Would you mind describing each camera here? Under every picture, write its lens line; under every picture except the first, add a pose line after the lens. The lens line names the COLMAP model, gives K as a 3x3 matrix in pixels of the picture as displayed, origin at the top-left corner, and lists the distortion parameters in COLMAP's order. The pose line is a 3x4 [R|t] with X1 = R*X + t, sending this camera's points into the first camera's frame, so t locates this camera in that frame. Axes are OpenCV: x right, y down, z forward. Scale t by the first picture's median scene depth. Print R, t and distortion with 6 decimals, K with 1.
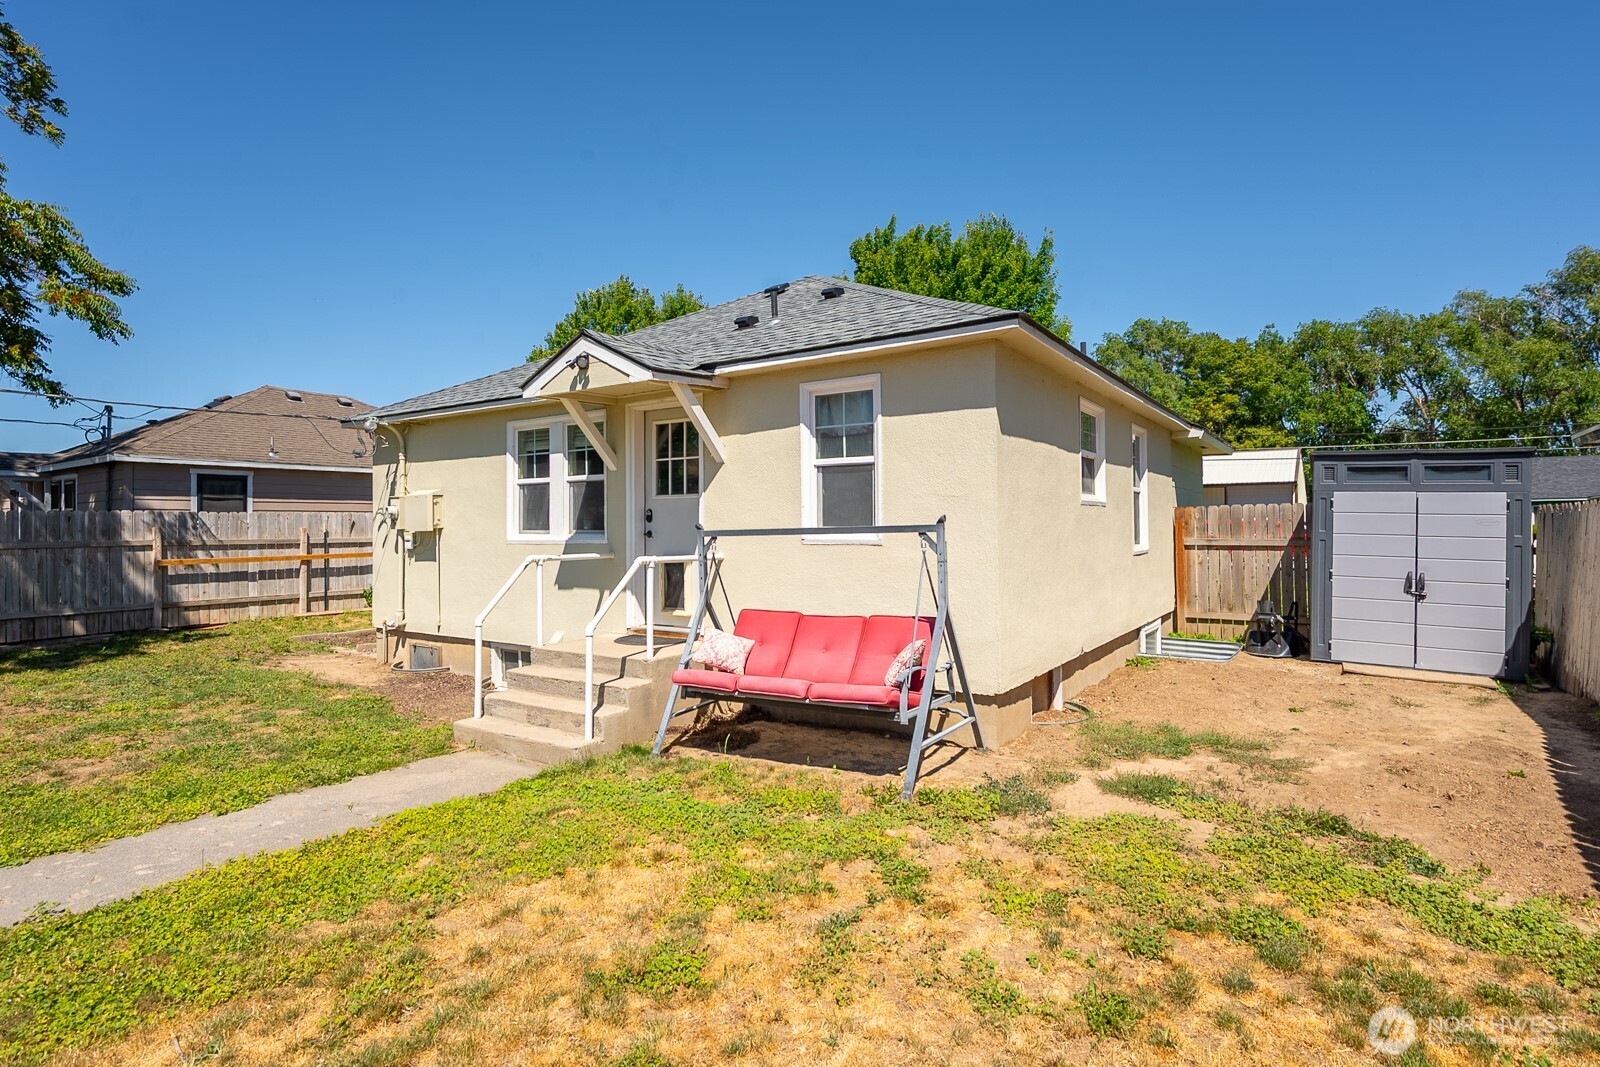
lens RADIAL K [[816.1, 0, 802.0], [0, 816.1, 512.6], [0, 0, 1]] dist [-0.001546, 0.001211]
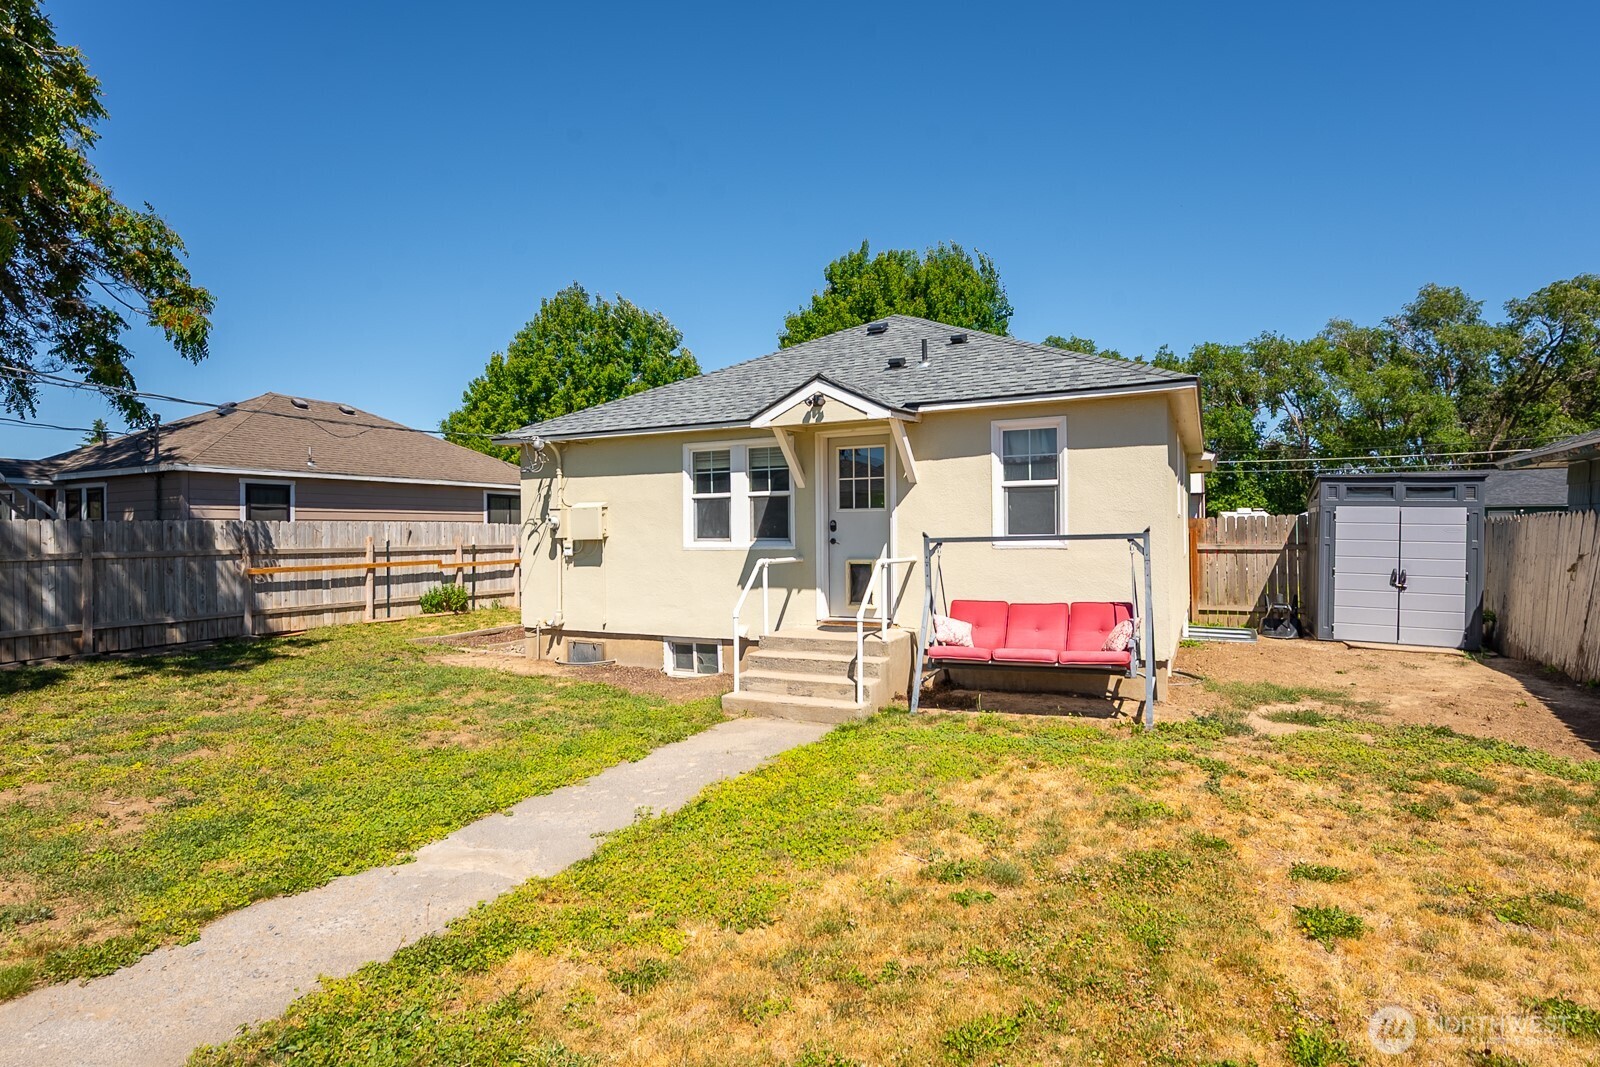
lens RADIAL K [[828.7, 0, 800.0], [0, 828.7, 533.5], [0, 0, 1]] dist [0.000271, 0.000207]
pose [[0.991864, -0.001744, 0.127289, -0.367559], [-0.000290, 0.999873, 0.015961, -0.004202], [-0.127301, -0.015868, 0.991737, -0.185297]]
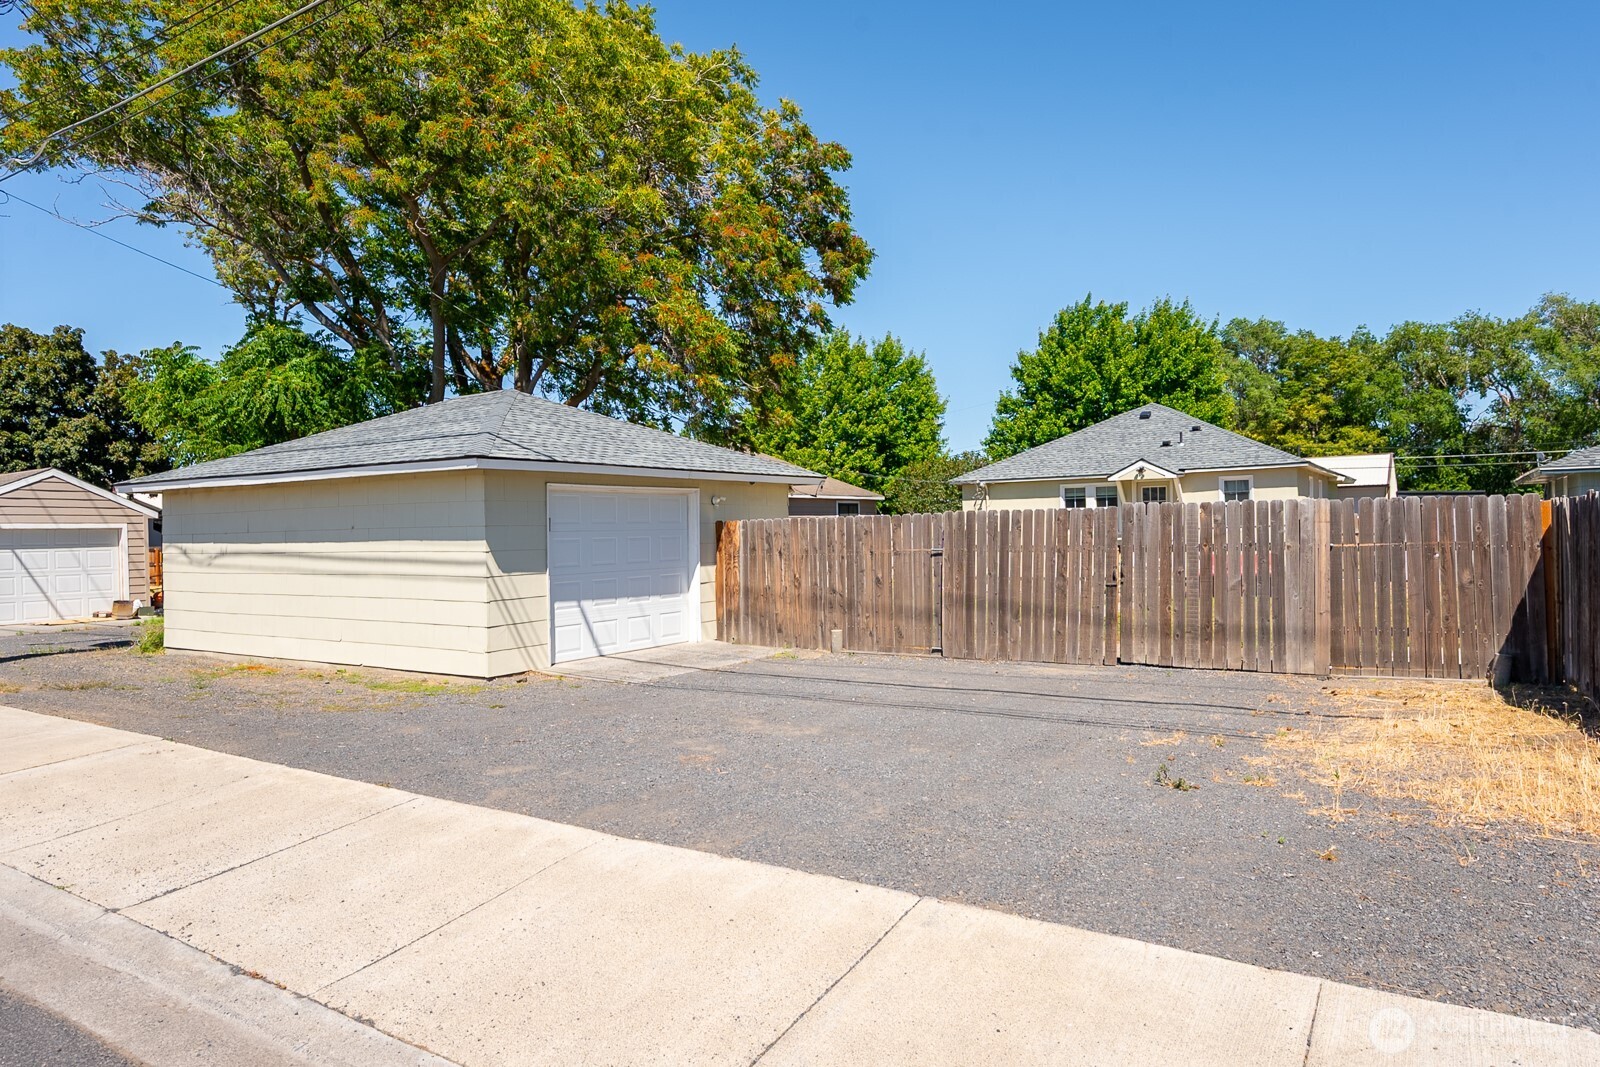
lens RADIAL K [[995.0, 0, 803.0], [0, 995.0, 540.7], [0, 0, 1]] dist [0.023377, -0.025469]
pose [[0.999784, -0.013403, 0.015911, -1.226648], [0.012965, 0.999542, 0.027345, -0.037996], [-0.016271, -0.027133, 0.999499, -2.007499]]
